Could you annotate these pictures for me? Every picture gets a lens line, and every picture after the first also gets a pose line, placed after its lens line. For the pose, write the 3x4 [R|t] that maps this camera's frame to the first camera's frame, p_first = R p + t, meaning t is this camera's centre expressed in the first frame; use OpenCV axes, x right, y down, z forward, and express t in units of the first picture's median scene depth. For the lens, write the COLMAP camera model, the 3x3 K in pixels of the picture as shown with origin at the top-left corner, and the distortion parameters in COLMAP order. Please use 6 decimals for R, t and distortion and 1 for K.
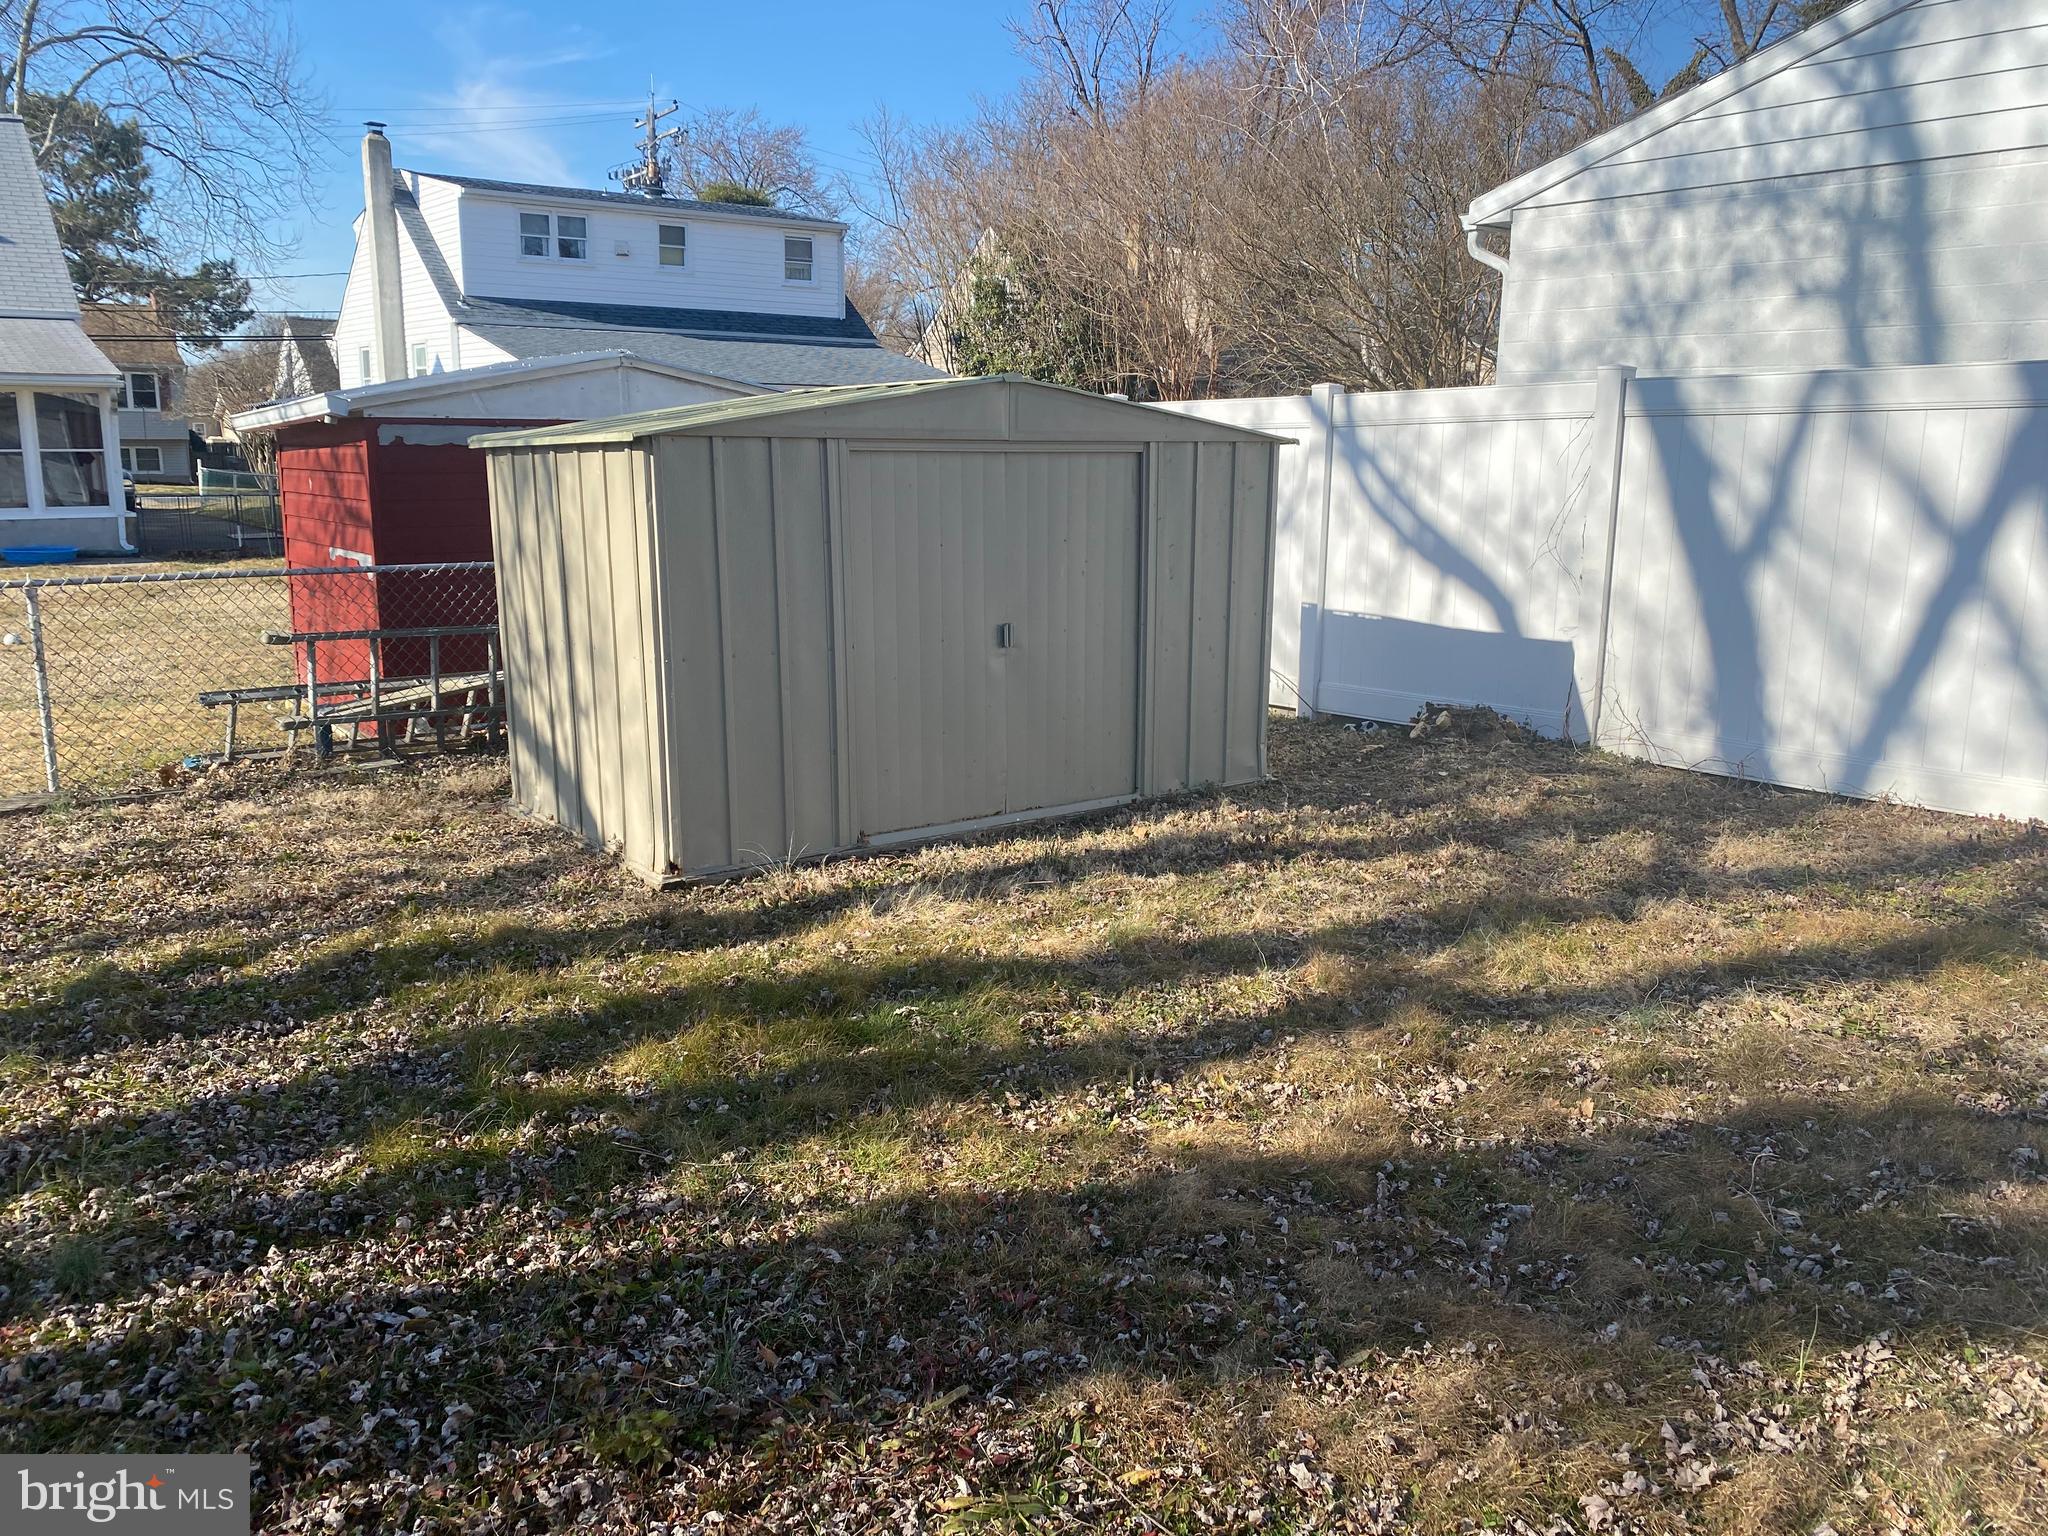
lens RADIAL K [[1563.0, 0, 1012.9], [0, 1563.0, 762.3], [0, 0, 1]] dist [0.000507, -0.005634]
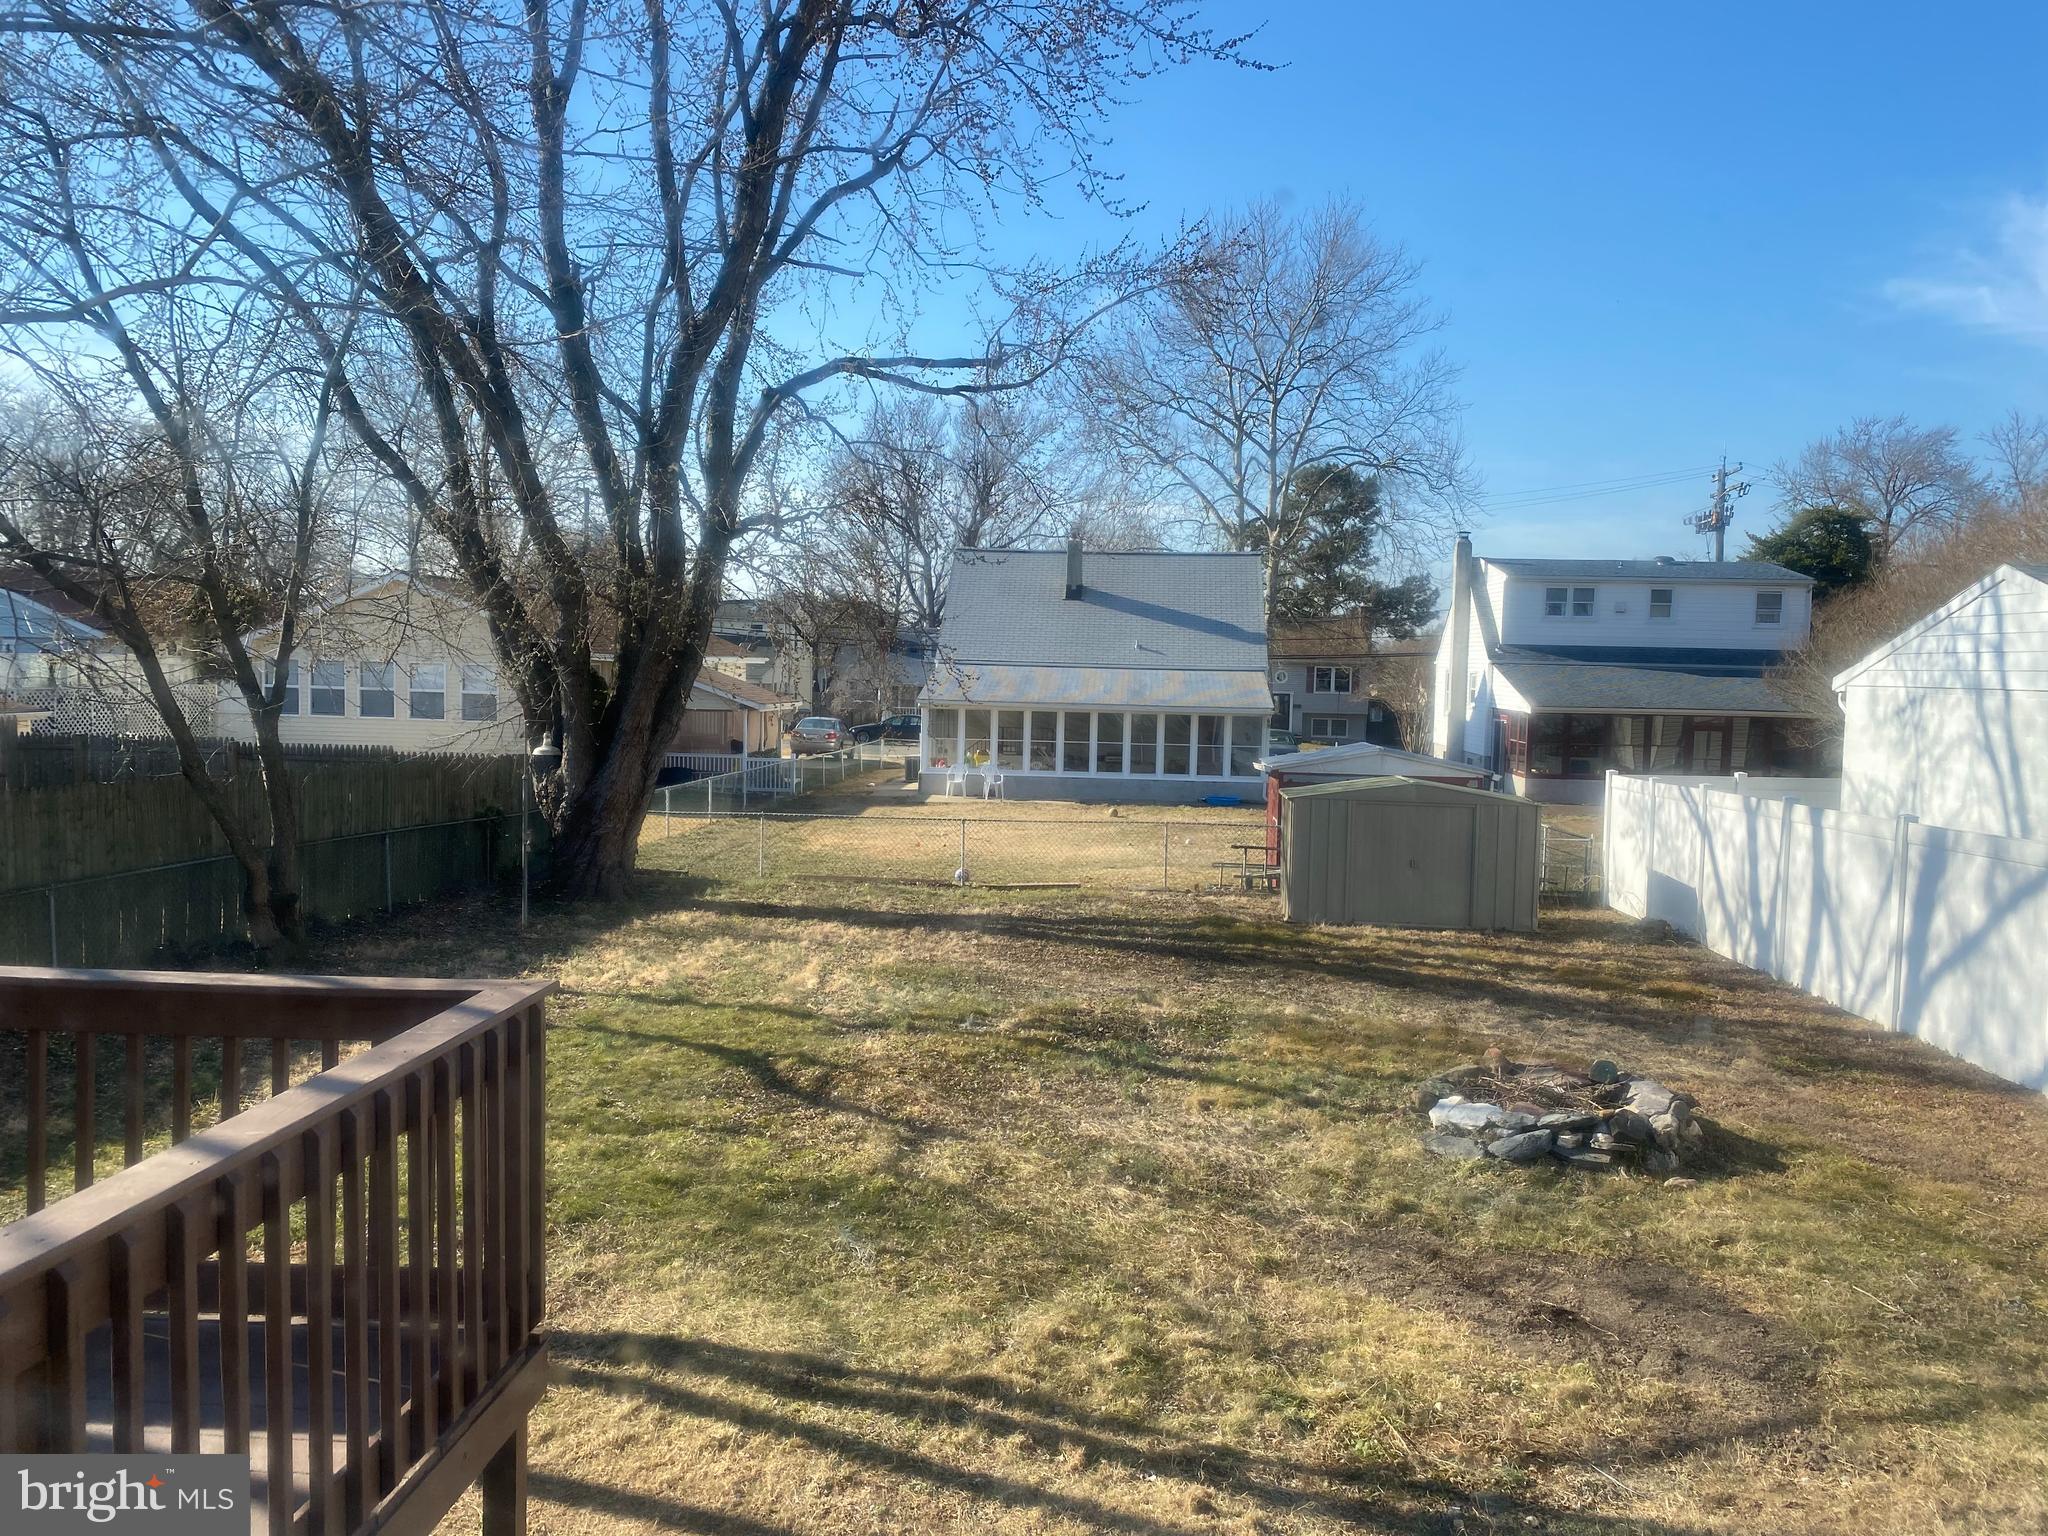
lens RADIAL K [[1563.0, 0, 1012.9], [0, 1563.0, 762.3], [0, 0, 1]] dist [0.000507, -0.005634]
pose [[0.739910, 0.048512, -0.670954, 0.275254], [-0.153088, 0.983369, -0.097720, 0.026979], [0.655055, 0.175019, 0.735032, -0.340831]]
